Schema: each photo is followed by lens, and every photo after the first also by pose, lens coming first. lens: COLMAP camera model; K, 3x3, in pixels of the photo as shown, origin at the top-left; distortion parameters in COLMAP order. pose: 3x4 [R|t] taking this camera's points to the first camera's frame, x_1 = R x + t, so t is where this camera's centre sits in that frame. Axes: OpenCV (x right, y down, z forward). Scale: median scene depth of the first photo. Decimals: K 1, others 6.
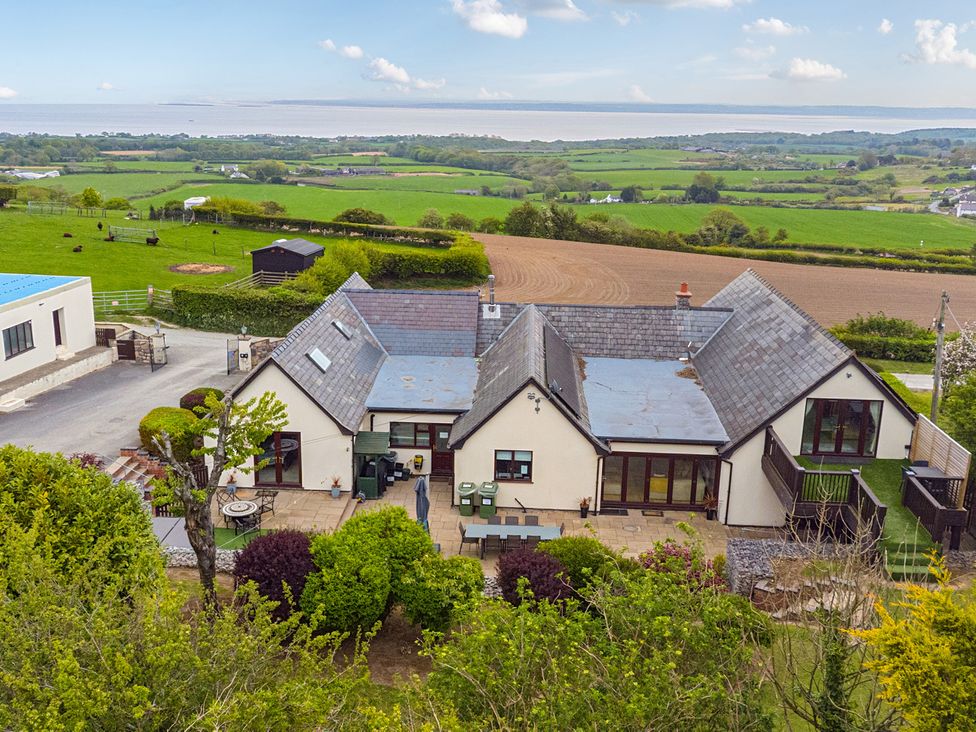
lens RADIAL K [[968.0, 0, 486.0], [0, 968.0, 367.6], [0, 0, 1]] dist [0.035205, 0.000000]
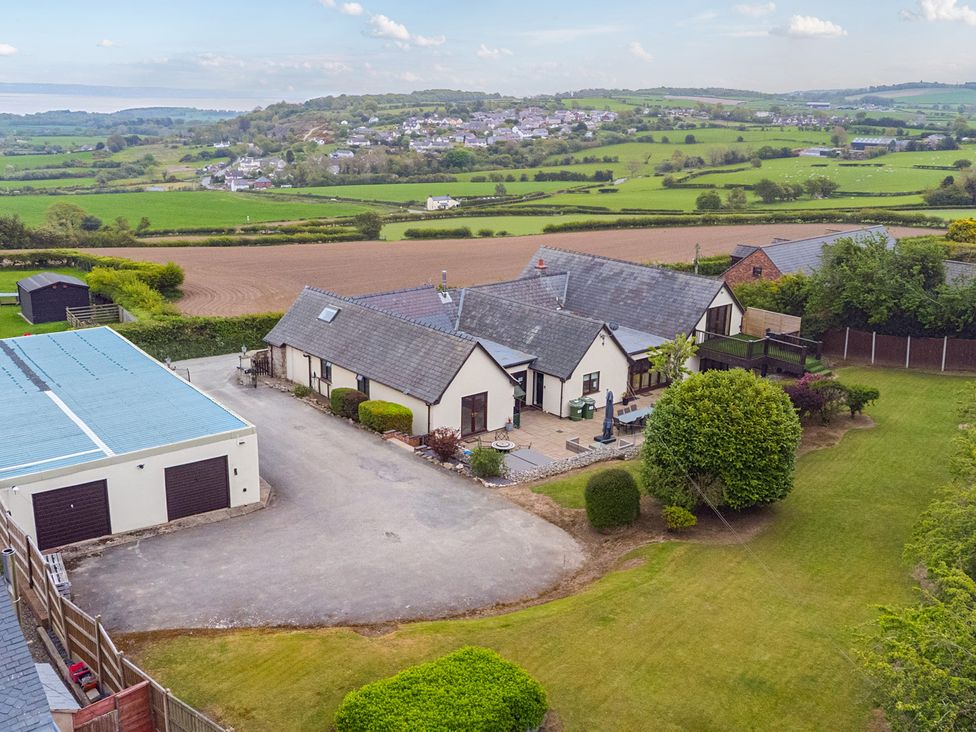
lens RADIAL K [[968.0, 0, 488.1], [0, 968.0, 369.5], [0, 0, 1]] dist [0.035205, 0.000000]
pose [[0.729344, -0.199243, 0.654492, -0.161370], [0.184611, 0.978482, 0.092149, -0.013757], [-0.658769, 0.053618, 0.750432, -0.009529]]
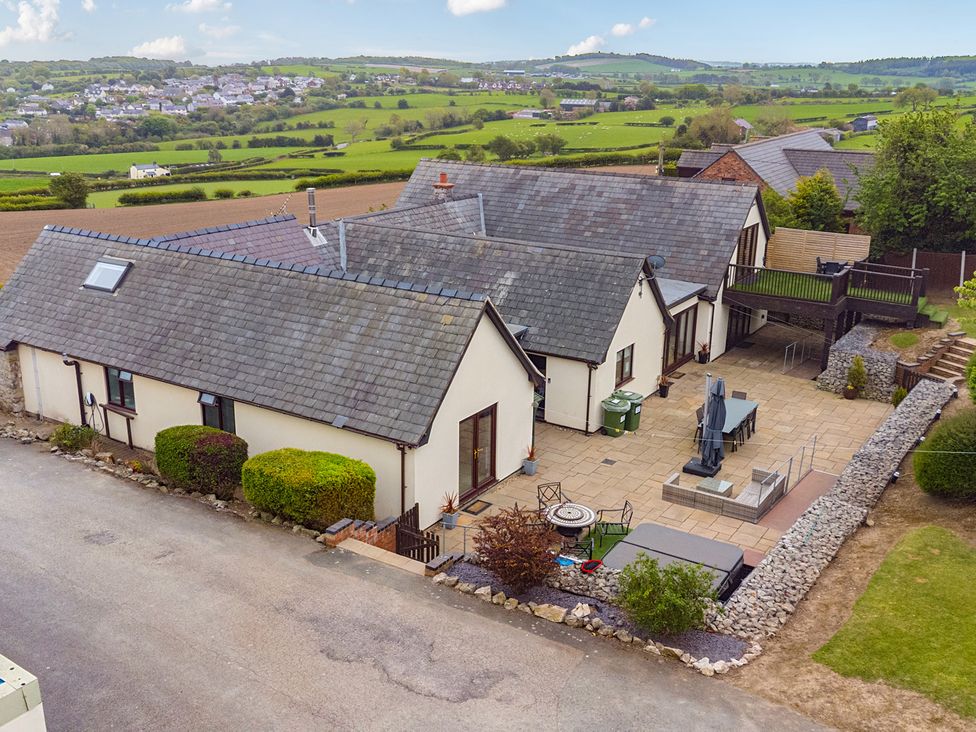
lens RADIAL K [[968.0, 0, 490.2], [0, 968.0, 363.2], [0, 0, 1]] dist [0.035205, 0.000000]
pose [[0.493859, -0.269234, 0.826811, -0.110272], [0.233052, 0.957053, 0.172442, -0.011726], [-0.837729, 0.107527, 0.535395, 0.091349]]
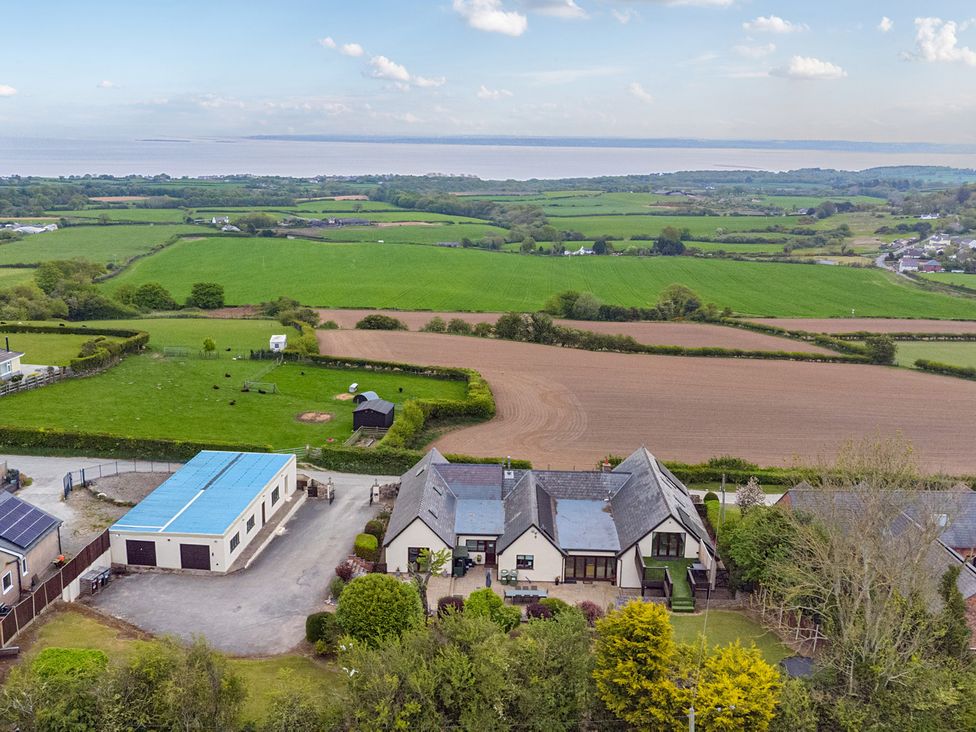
lens RADIAL K [[968.0, 0, 483.2], [0, 968.0, 360.6], [0, 0, 1]] dist [0.035205, 0.000000]
pose [[0.999750, -0.007851, 0.020952, -0.016080], [0.008678, 0.999176, -0.039656, -0.039706], [-0.020624, 0.039828, 0.998994, -0.180546]]
